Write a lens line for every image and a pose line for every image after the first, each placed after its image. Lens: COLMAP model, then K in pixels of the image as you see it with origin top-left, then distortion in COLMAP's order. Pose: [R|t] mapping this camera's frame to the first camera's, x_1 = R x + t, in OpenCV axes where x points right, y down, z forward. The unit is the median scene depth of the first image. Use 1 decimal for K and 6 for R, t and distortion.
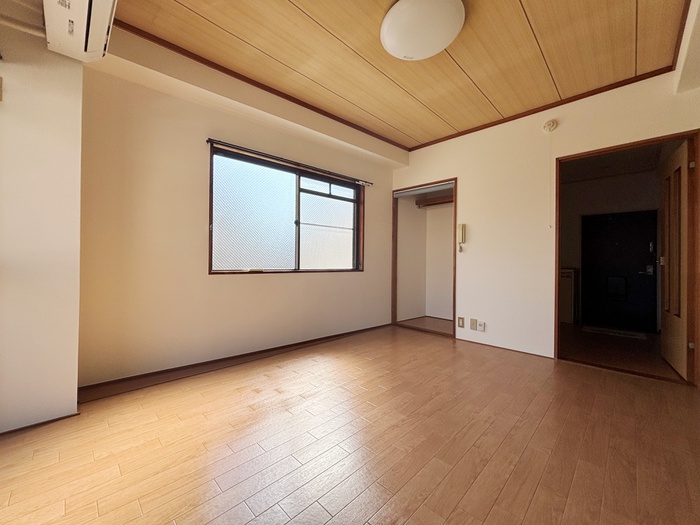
lens RADIAL K [[283.2, 0, 350.0], [0, 283.2, 262.5], [0, 0, 1]] dist [-0.006067, 0.003687]
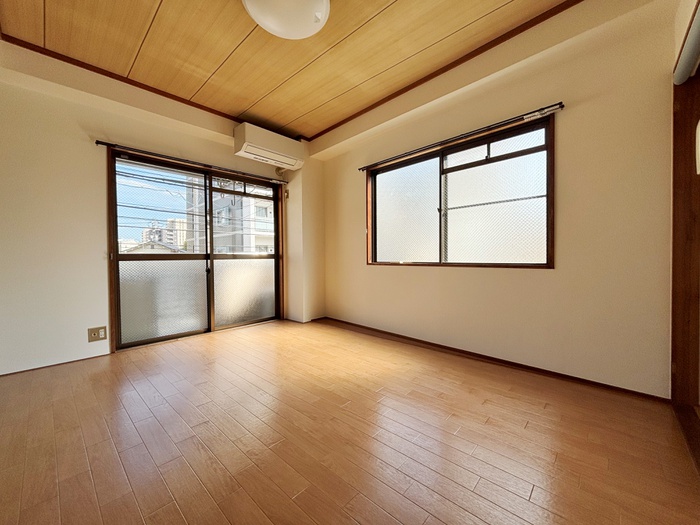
lens RADIAL K [[283.2, 0, 350.0], [0, 283.2, 262.5], [0, 0, 1]] dist [-0.006067, 0.003687]
pose [[0.039744, 0.007603, -0.999181, 0.651485], [0.010383, 0.999914, 0.008021, 0.013348], [0.999156, -0.010693, 0.039662, 0.634510]]
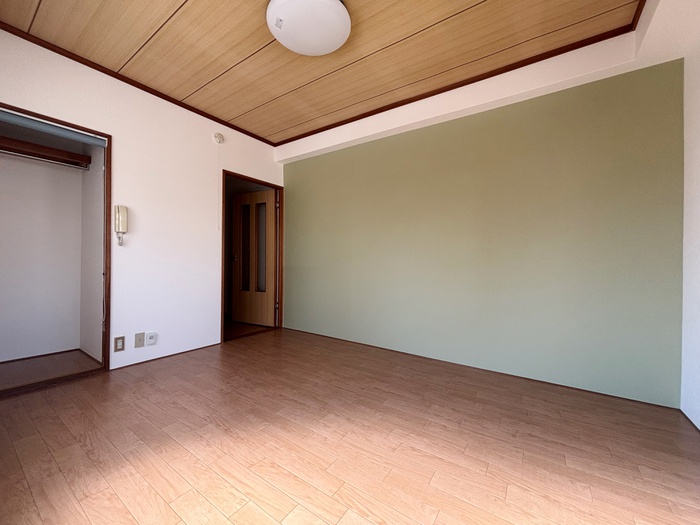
lens RADIAL K [[283.2, 0, 350.0], [0, 283.2, 262.5], [0, 0, 1]] dist [-0.006067, 0.003687]
pose [[-0.178244, -0.020245, 0.983778, -0.408646], [-0.010238, 0.999772, 0.018719, -0.013221], [-0.983933, -0.006735, -0.178411, 0.558630]]
